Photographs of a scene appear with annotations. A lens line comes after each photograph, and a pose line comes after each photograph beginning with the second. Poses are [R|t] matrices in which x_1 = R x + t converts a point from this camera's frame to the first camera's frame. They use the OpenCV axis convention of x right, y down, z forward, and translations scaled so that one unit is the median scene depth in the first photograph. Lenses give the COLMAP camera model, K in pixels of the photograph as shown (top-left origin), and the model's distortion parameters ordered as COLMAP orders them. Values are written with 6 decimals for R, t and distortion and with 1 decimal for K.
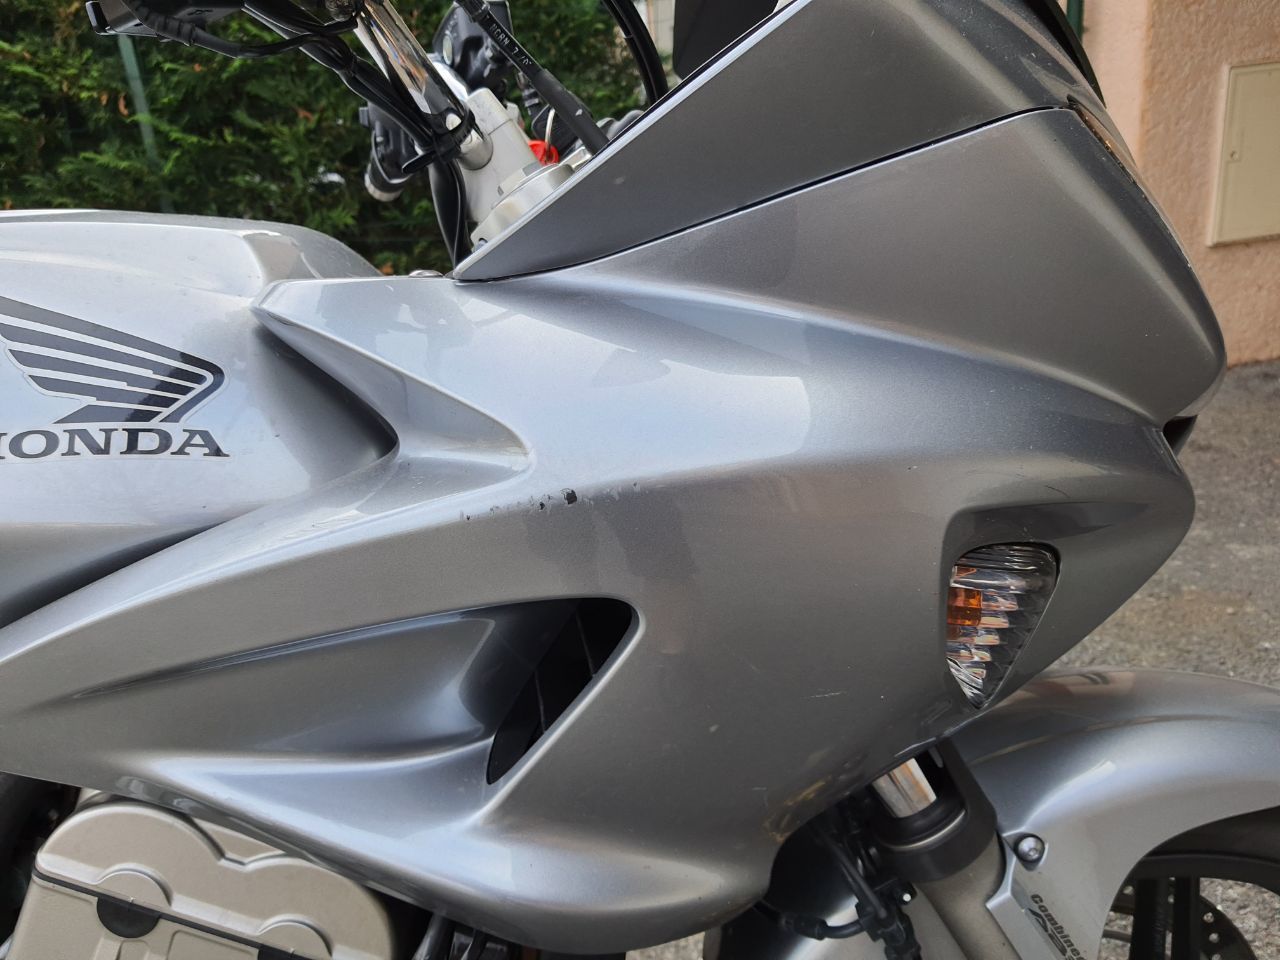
lens RADIAL K [[986.0, 0, 640.0], [0, 986.0, 480.0], [0, 0, 1]] dist [0.100492, -0.152787]
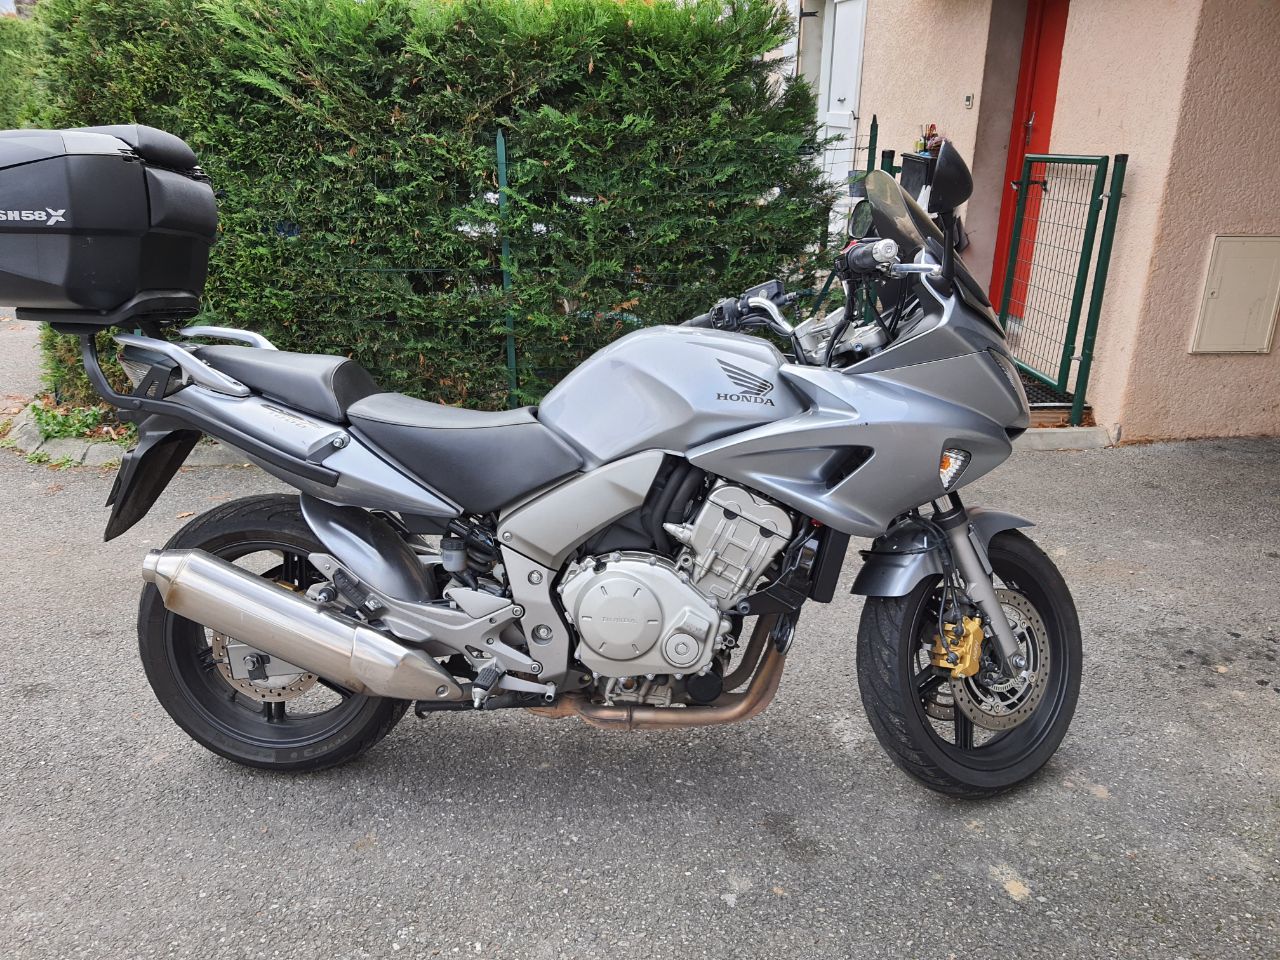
lens RADIAL K [[959.6, 0, 667.3], [0, 959.6, 485.5], [0, 0, 1]] dist [0.106822, -0.139744]
pose [[0.989763, 0.136262, -0.042458, -0.107296], [-0.136120, 0.990673, 0.006248, 0.057582], [0.042913, -0.000405, 0.999079, -0.513216]]
